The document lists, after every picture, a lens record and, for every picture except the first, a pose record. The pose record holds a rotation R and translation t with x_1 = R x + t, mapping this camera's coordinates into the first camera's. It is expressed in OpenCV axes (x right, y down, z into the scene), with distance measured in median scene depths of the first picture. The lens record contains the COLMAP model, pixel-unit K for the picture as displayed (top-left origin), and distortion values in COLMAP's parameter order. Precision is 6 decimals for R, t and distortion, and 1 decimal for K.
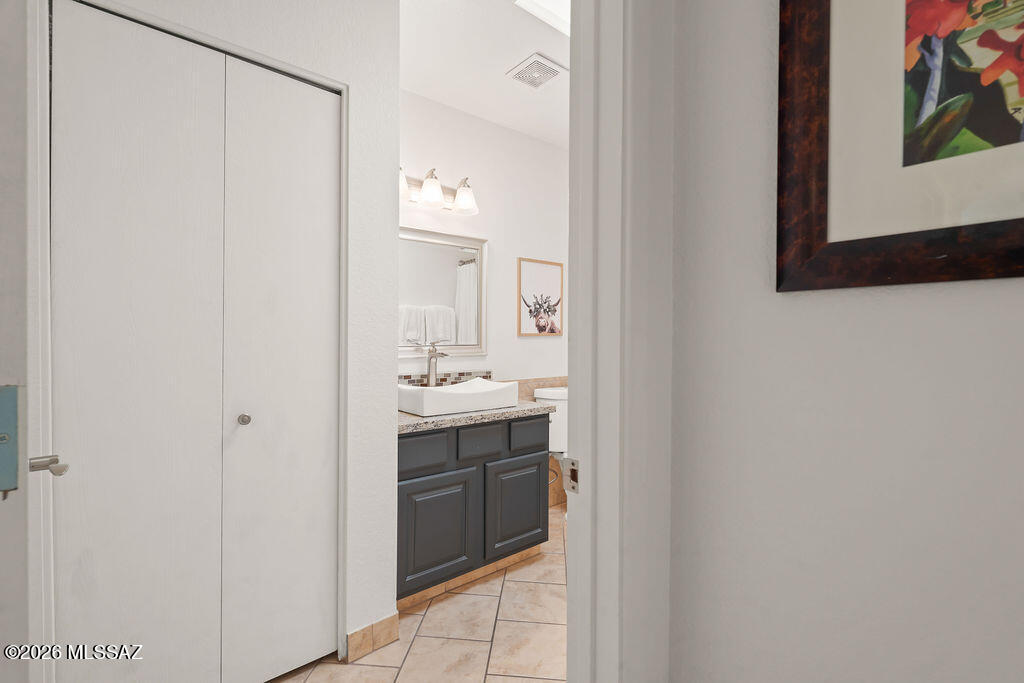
lens RADIAL K [[451.2, 0, 509.0], [0, 451.2, 338.5], [0, 0, 1]] dist [0.001512, 0.000584]
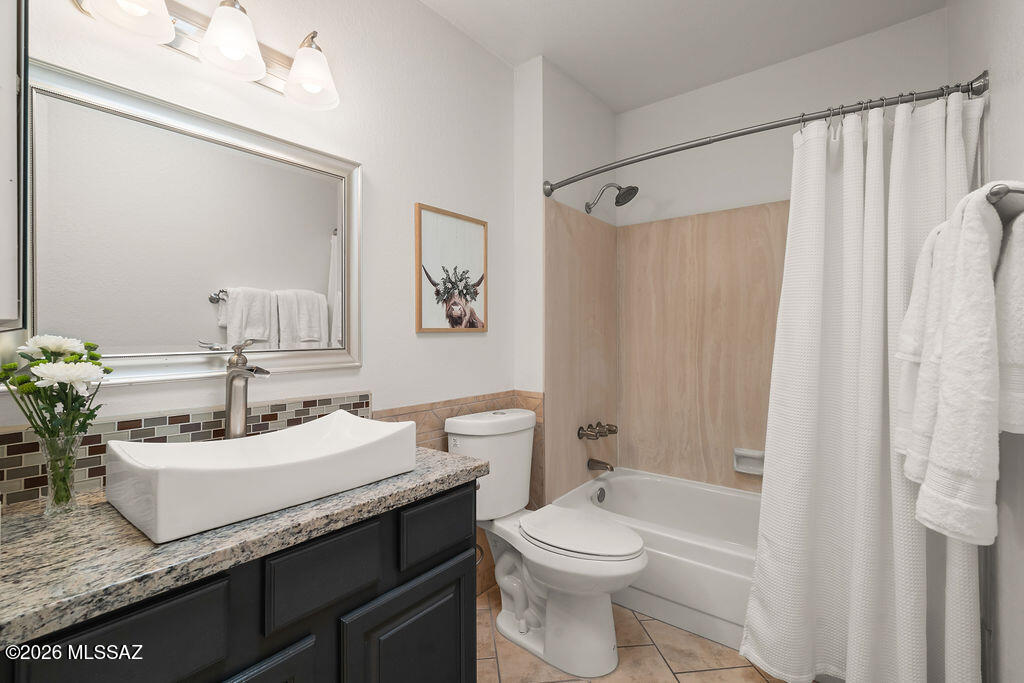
lens RADIAL K [[451.2, 0, 509.5], [0, 451.2, 333.1], [0, 0, 1]] dist [0.001512, 0.000584]
pose [[0.977452, -0.005515, 0.211086, 0.014010], [0.007606, 0.999930, -0.009098, 0.001856], [-0.211021, 0.010498, 0.977425, 0.407841]]
